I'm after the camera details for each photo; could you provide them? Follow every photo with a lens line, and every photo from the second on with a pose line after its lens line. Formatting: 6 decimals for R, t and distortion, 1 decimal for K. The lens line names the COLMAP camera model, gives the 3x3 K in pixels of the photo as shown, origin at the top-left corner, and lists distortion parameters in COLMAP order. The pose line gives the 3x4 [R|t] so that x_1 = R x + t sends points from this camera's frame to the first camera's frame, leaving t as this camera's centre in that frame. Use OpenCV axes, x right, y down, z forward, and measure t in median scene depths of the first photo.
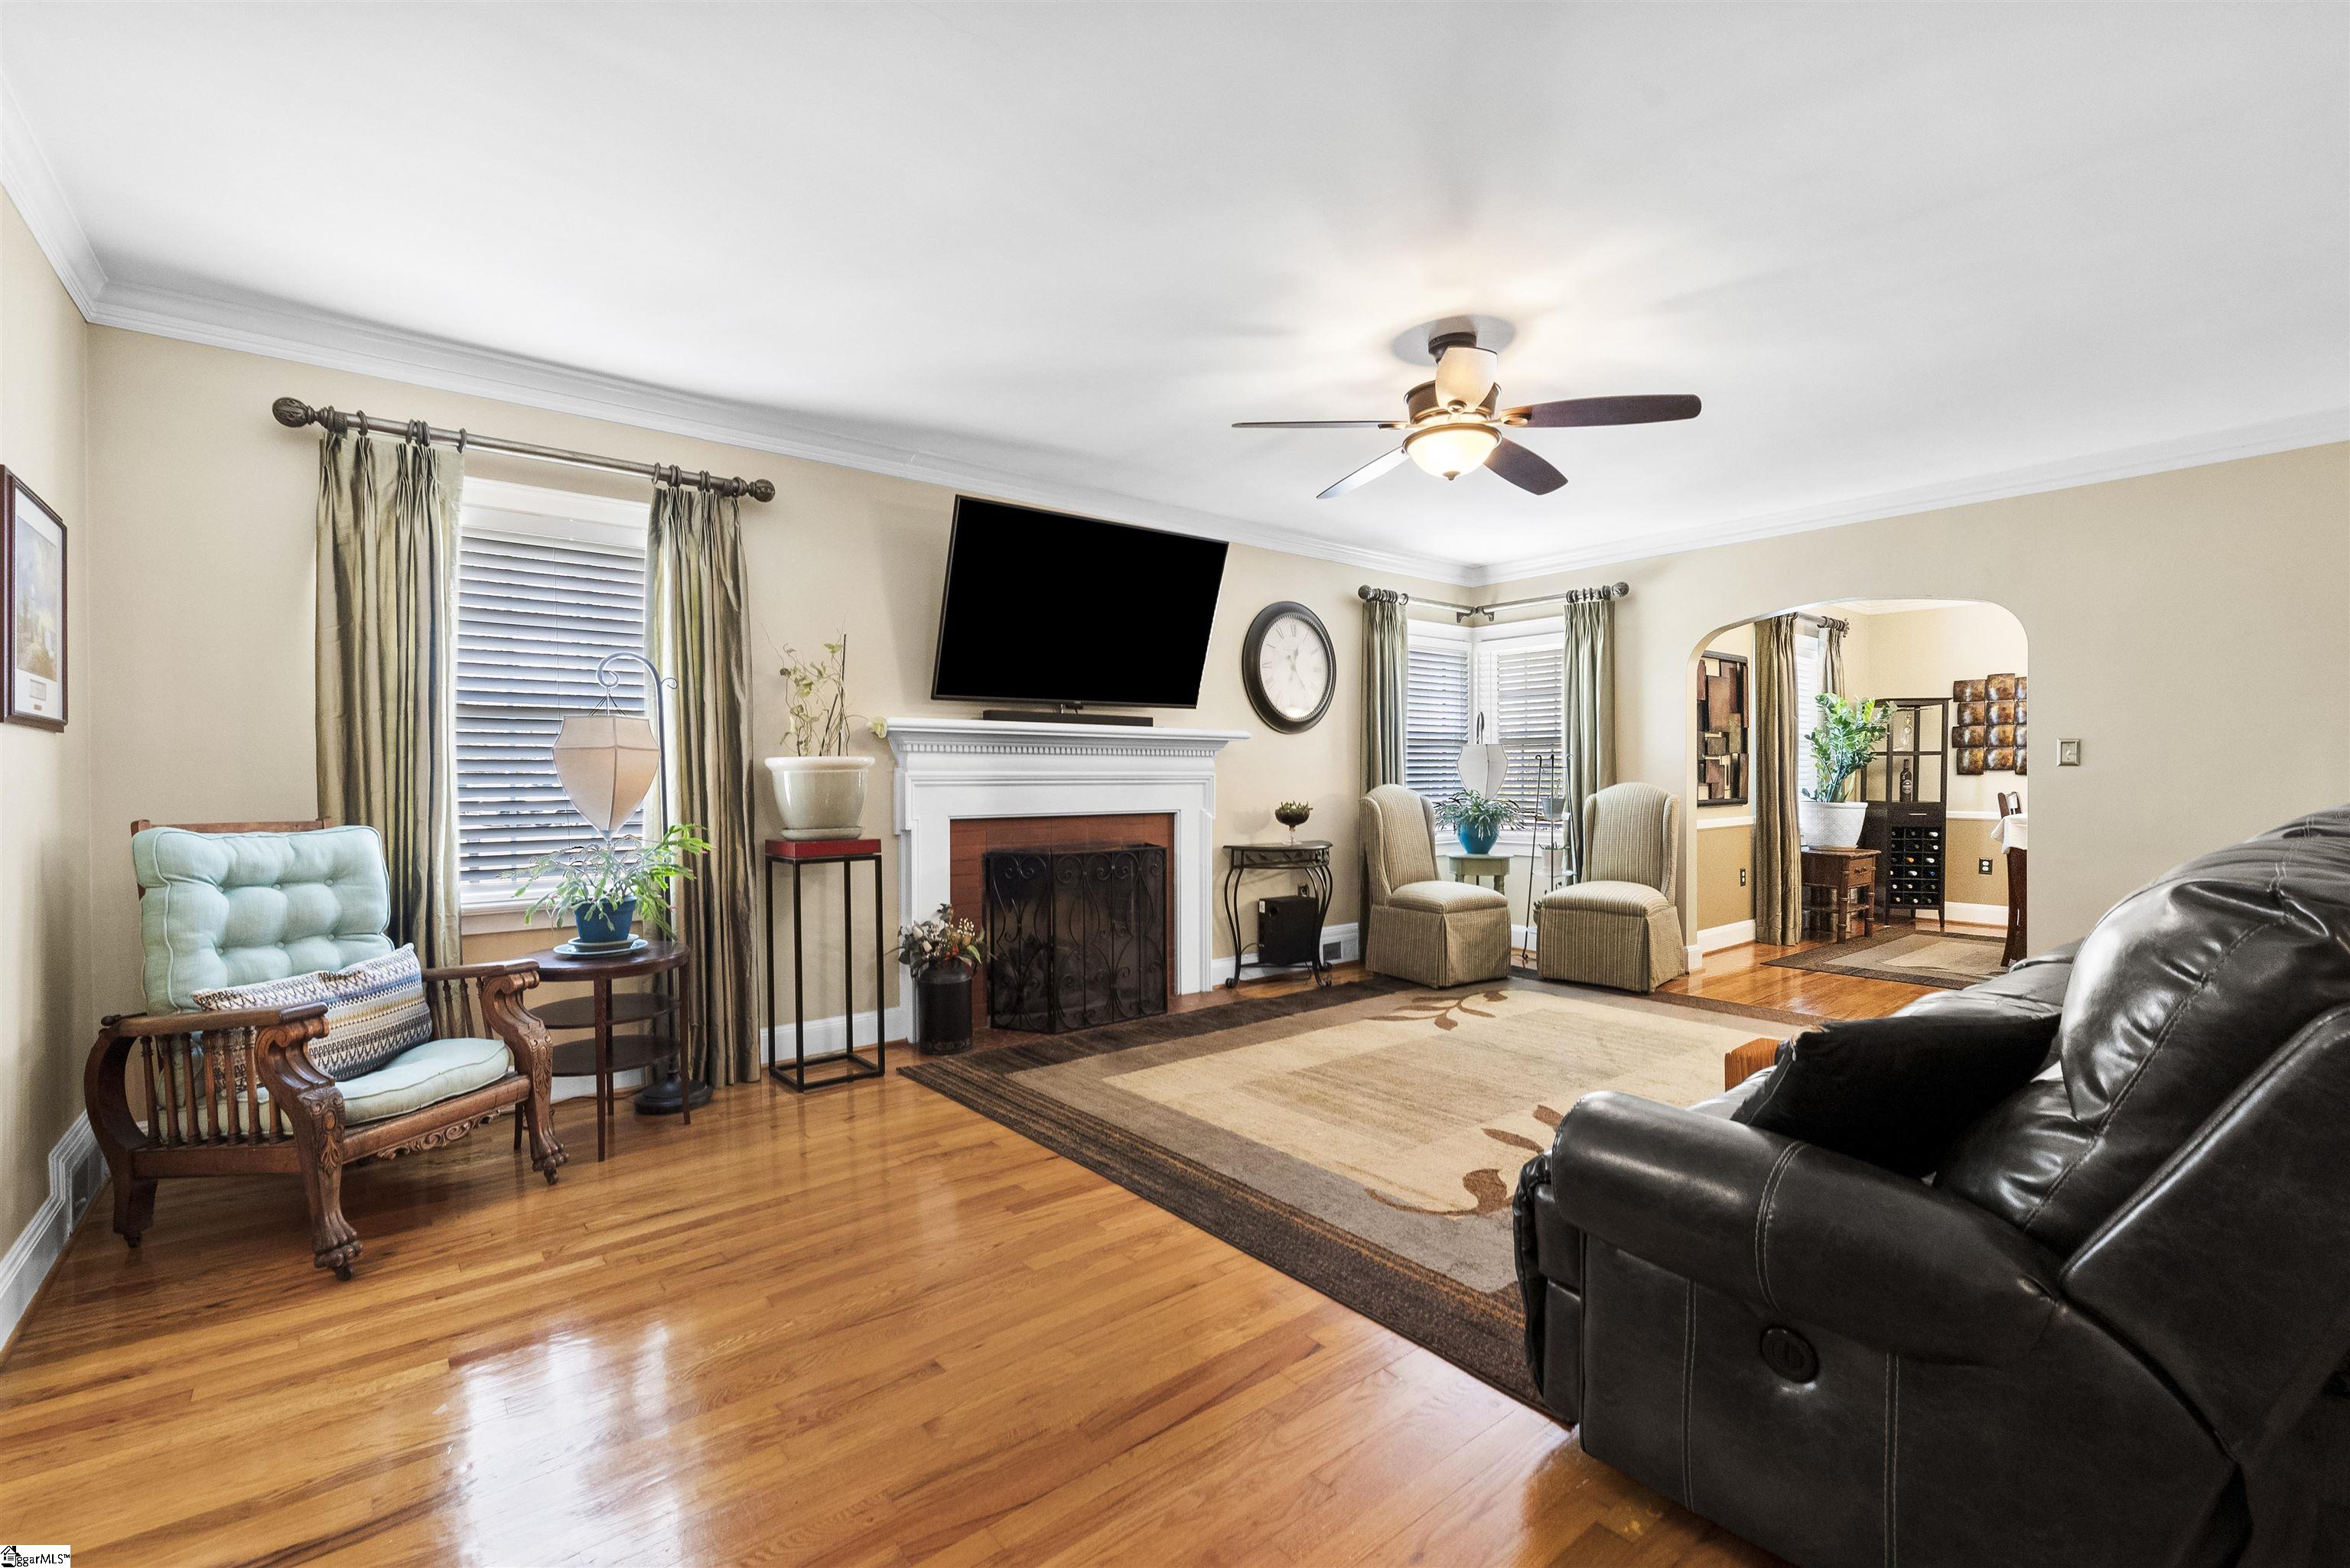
lens RADIAL K [[1012.5, 0, 1170.9], [0, 1012.5, 792.8], [0, 0, 1]] dist [0.018360, 0.001035]
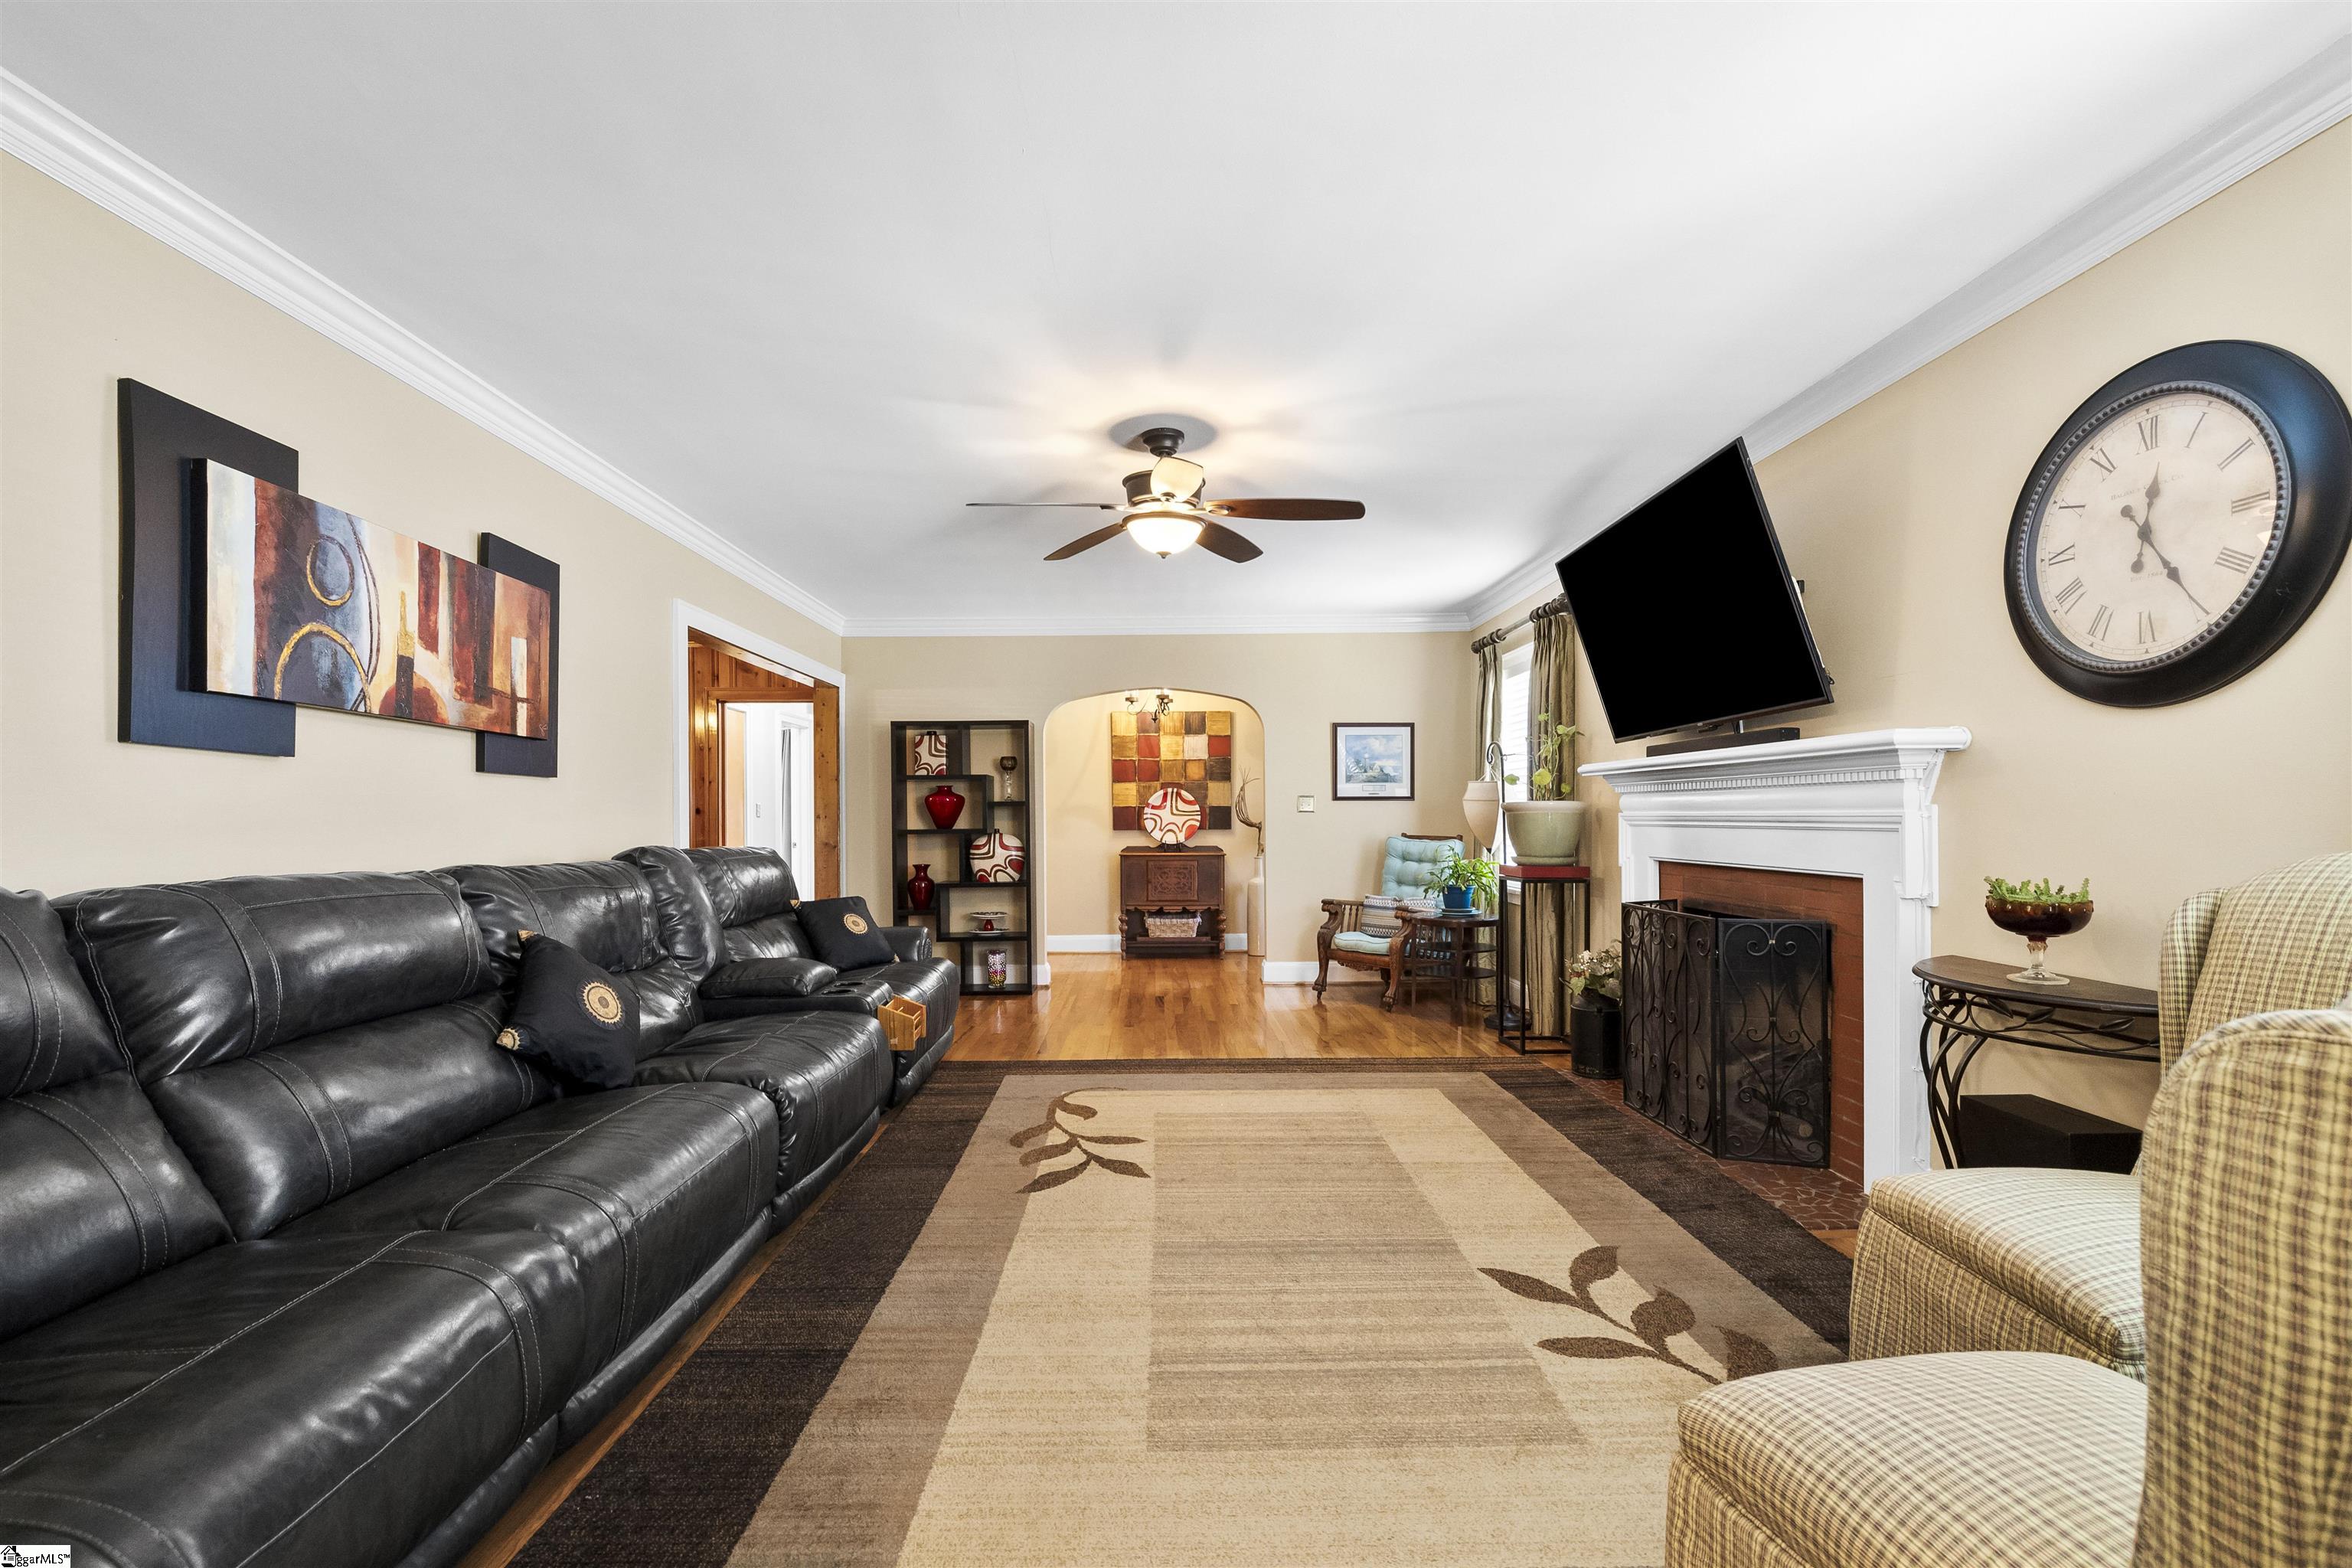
lens RADIAL K [[1013.4, 0, 1176.8], [0, 1013.4, 799.2], [0, 0, 1]] dist [0.018360, 0.001035]
pose [[-0.608006, -0.004883, -0.793918, 0.850656], [-0.001393, 0.999986, -0.005084, -0.027320], [0.793931, -0.001985, -0.608004, 1.237705]]
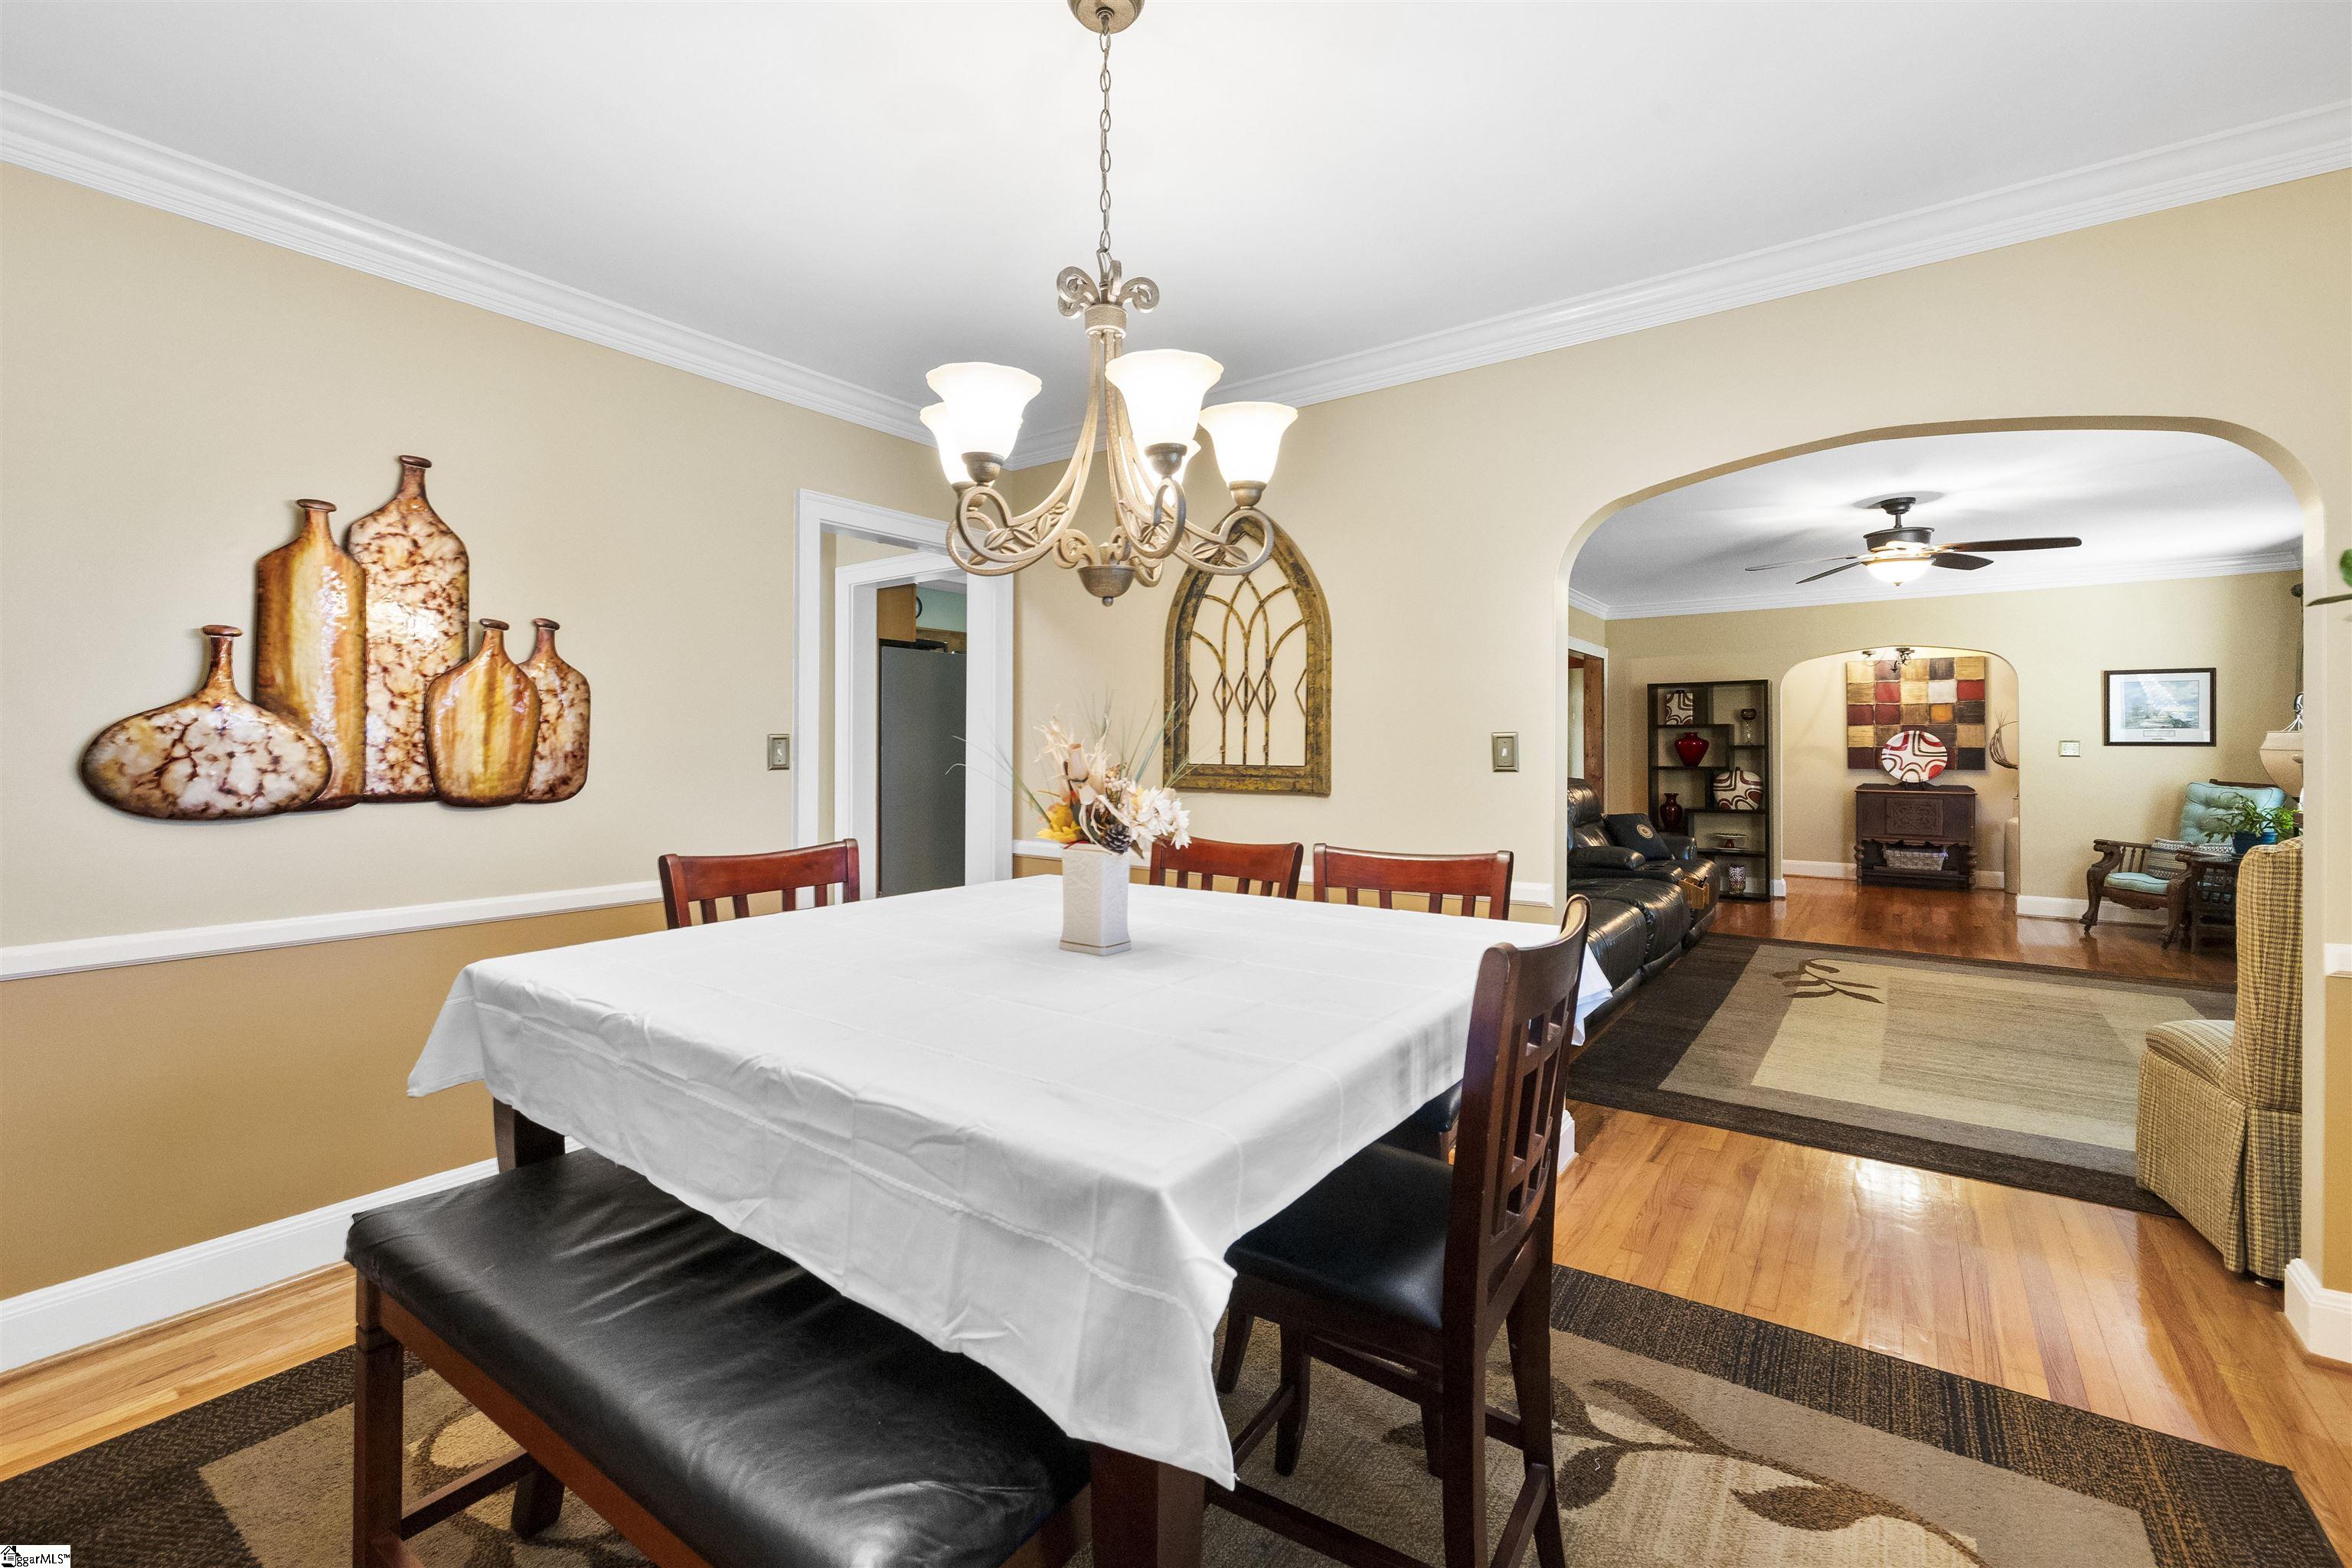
lens RADIAL K [[1013.4, 0, 1194.5], [0, 1013.4, 743.1], [0, 0, 1]] dist [0.018360, 0.001035]
pose [[-0.958124, 0.005173, -0.286306, 1.172951], [0.002325, 0.999944, 0.010286, -0.047317], [0.286343, 0.009189, -0.958083, 1.506479]]
